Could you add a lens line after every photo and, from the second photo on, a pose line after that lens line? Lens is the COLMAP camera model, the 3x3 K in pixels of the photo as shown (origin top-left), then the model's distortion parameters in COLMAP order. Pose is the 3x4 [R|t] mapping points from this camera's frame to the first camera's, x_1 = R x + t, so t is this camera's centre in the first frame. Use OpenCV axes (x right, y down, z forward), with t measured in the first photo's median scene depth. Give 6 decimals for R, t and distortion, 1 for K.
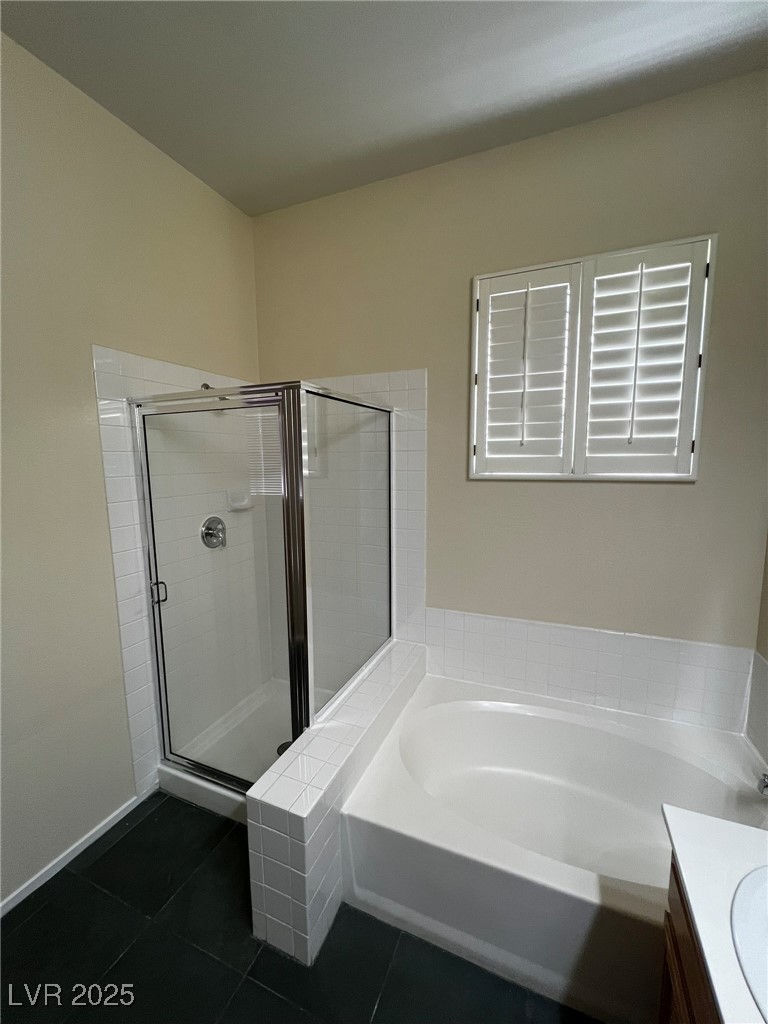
lens RADIAL K [[411.6, 0, 386.4], [0, 411.6, 515.3], [0, 0, 1]] dist [-0.000114, 0.001067]
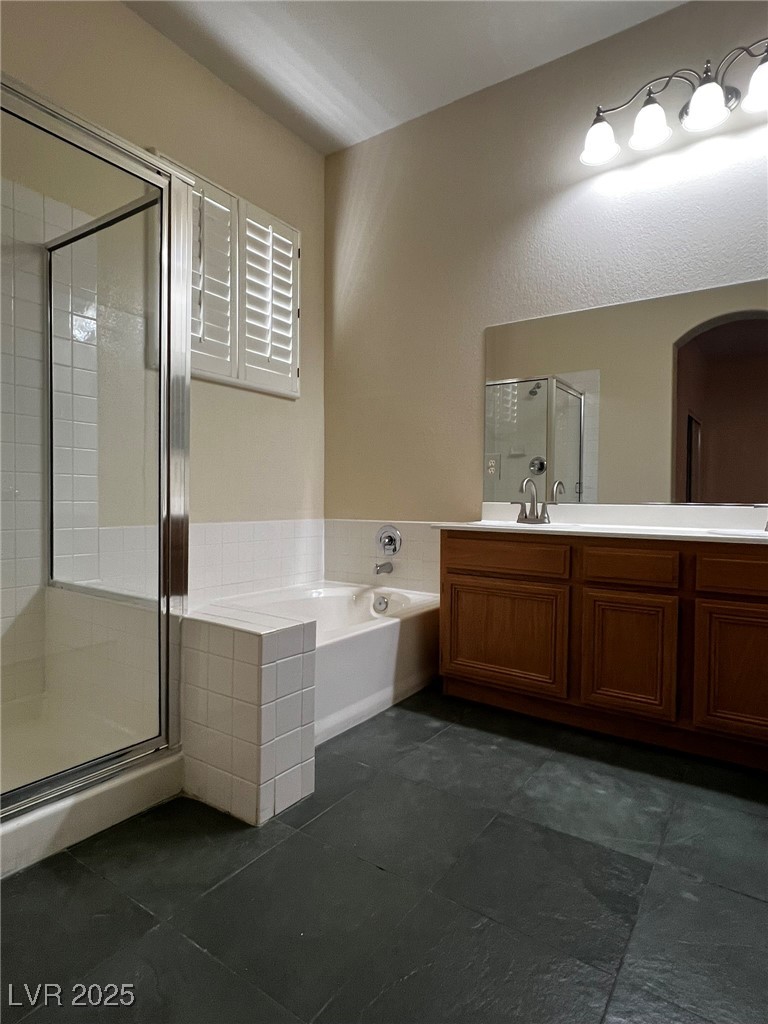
lens RADIAL K [[568.3, 0, 387.7], [0, 568.3, 510.5], [0, 0, 1]] dist [-0.001973, 0.000227]
pose [[0.216528, -0.021155, 0.976047, -1.083847], [0.110353, 0.993888, -0.002940, 0.339748], [-0.970020, 0.108346, 0.217539, 0.334592]]
